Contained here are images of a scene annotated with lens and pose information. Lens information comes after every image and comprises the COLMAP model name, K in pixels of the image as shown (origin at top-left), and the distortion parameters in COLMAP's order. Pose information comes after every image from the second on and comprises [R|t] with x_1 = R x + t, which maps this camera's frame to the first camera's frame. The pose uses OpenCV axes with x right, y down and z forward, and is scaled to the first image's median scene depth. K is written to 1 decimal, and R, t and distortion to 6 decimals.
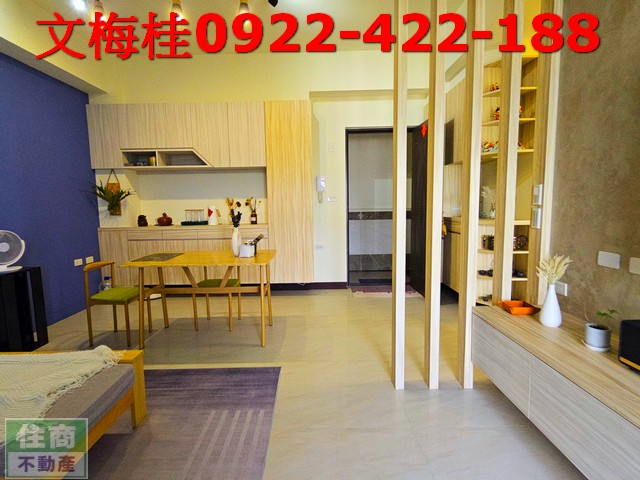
lens RADIAL K [[347.9, 0, 317.6], [0, 347.9, 245.8], [0, 0, 1]] dist [-0.002079, -0.003529]
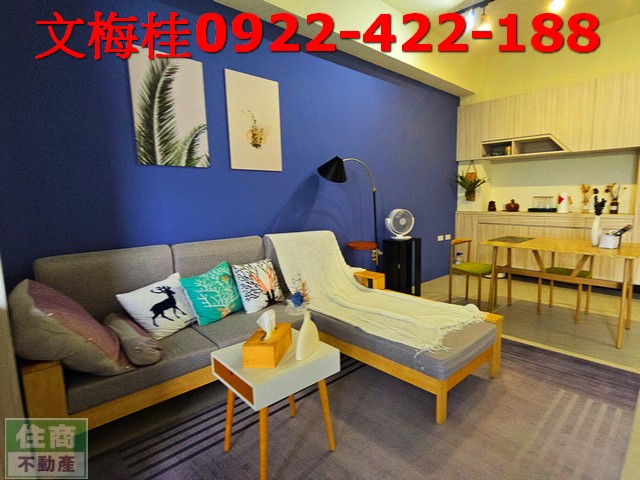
lens RADIAL K [[347.9, 0, 370.8], [0, 347.9, 244.2], [0, 0, 1]] dist [-0.002079, -0.003529]
pose [[0.724481, 0.103617, -0.681462, -0.022602], [-0.082321, 0.994568, 0.063707, 0.009353], [0.684361, 0.009944, 0.729075, -0.064746]]
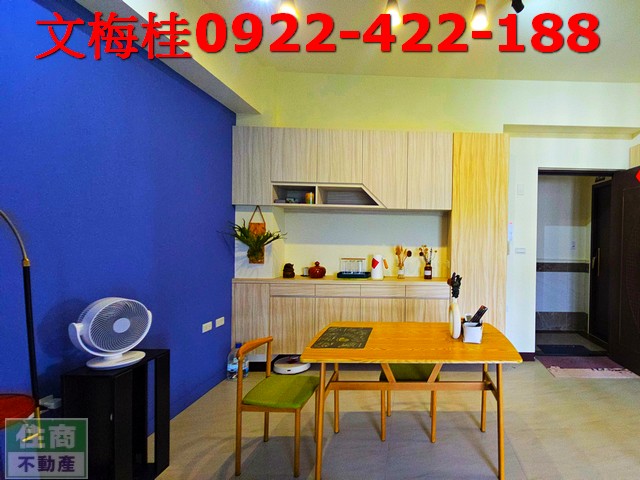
lens RADIAL K [[343.8, 0, 420.5], [0, 343.8, 245.9], [0, 0, 1]] dist [0.001275, 0.000741]
pose [[0.998723, 0.033518, 0.037803, -0.251360], [-0.029424, 0.994134, -0.104072, -0.059408], [-0.041069, 0.102827, 0.993851, 0.216214]]
